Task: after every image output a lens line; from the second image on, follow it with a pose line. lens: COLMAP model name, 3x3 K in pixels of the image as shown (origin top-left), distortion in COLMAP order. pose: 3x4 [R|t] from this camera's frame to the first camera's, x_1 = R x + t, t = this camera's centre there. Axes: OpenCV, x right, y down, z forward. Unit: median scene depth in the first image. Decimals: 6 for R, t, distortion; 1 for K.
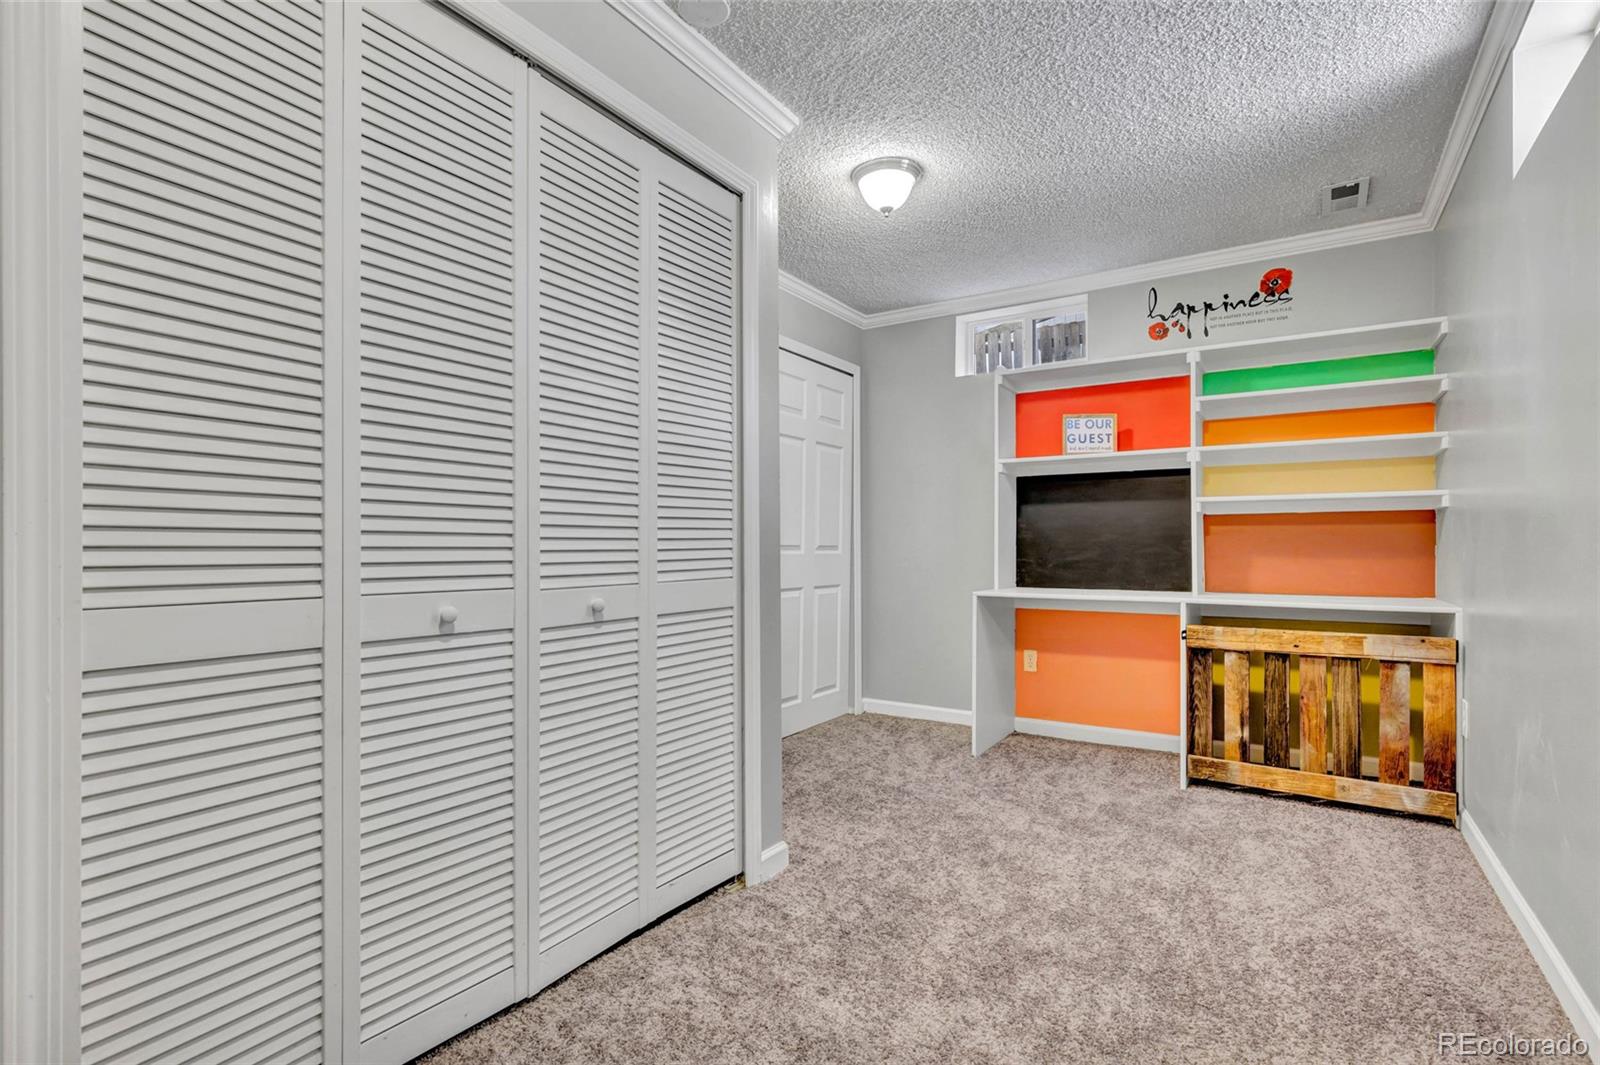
lens RADIAL K [[762.2, 0, 799.9], [0, 762.2, 541.3], [0, 0, 1]] dist [-0.003600, -0.000347]
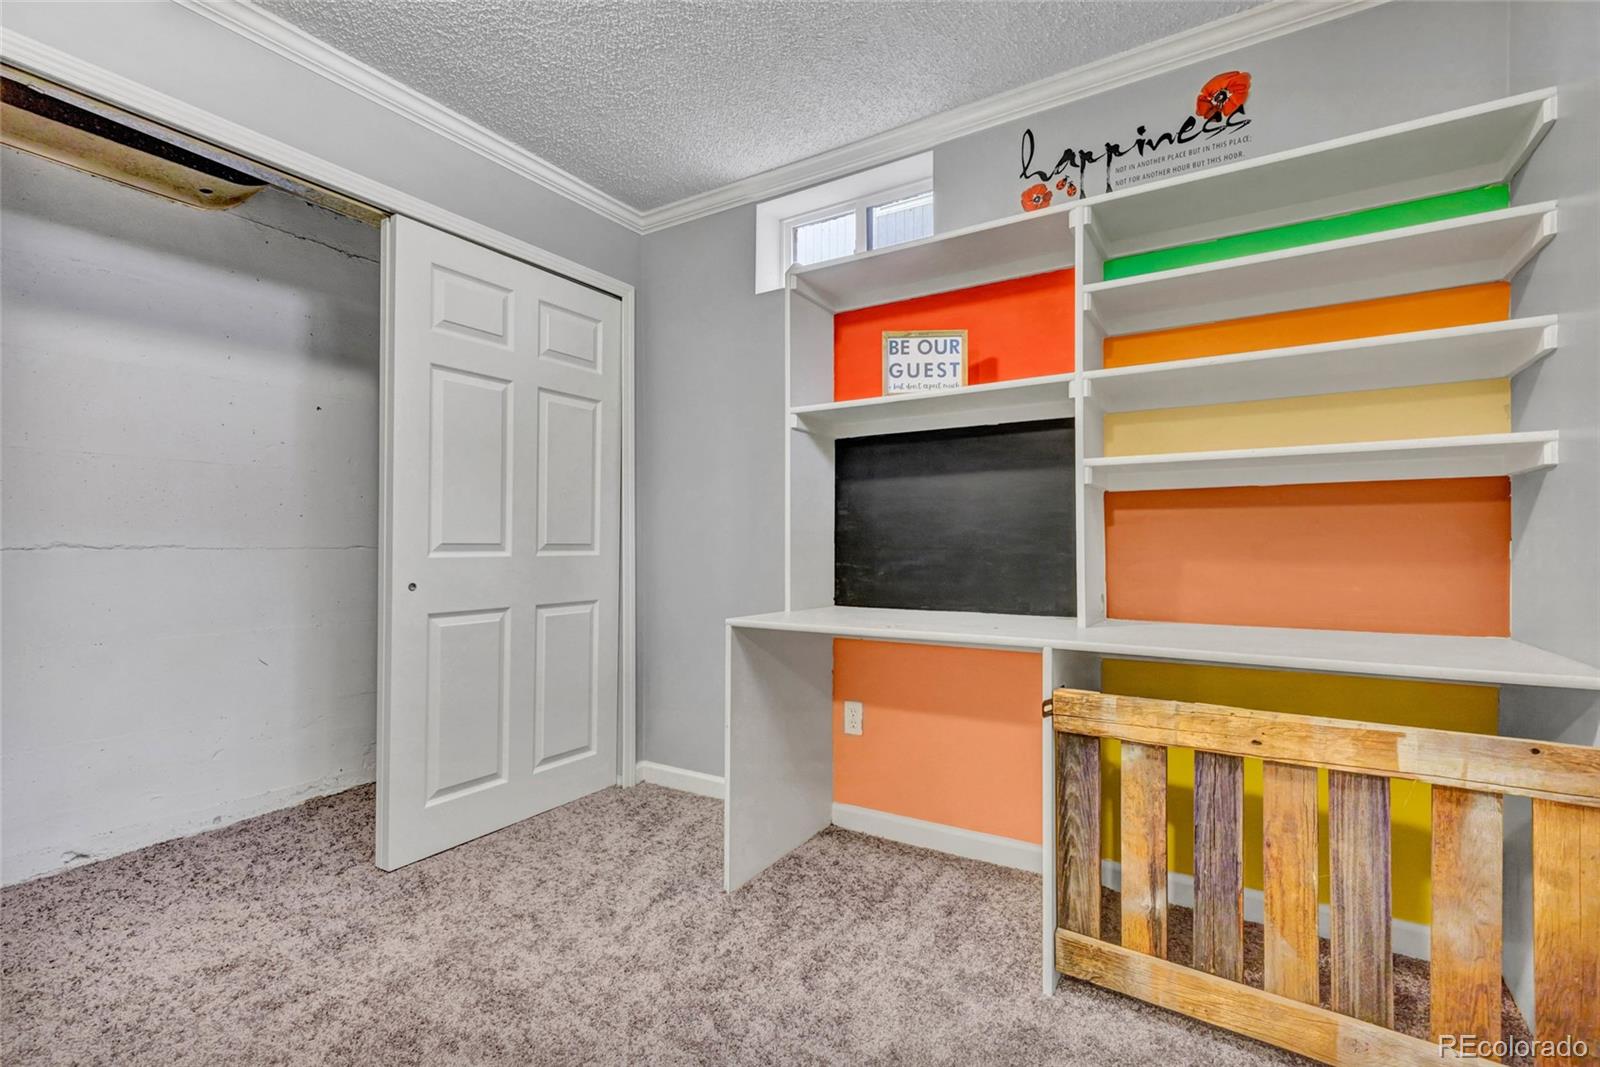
lens RADIAL K [[728.7, 0, 794.3], [0, 728.7, 541.9], [0, 0, 1]] dist [0.003924, -0.000246]
pose [[0.999904, -0.002442, 0.013627, 0.281797], [0.002390, 0.999990, 0.003865, 0.002713], [-0.013636, -0.003832, 0.999900, 0.431768]]
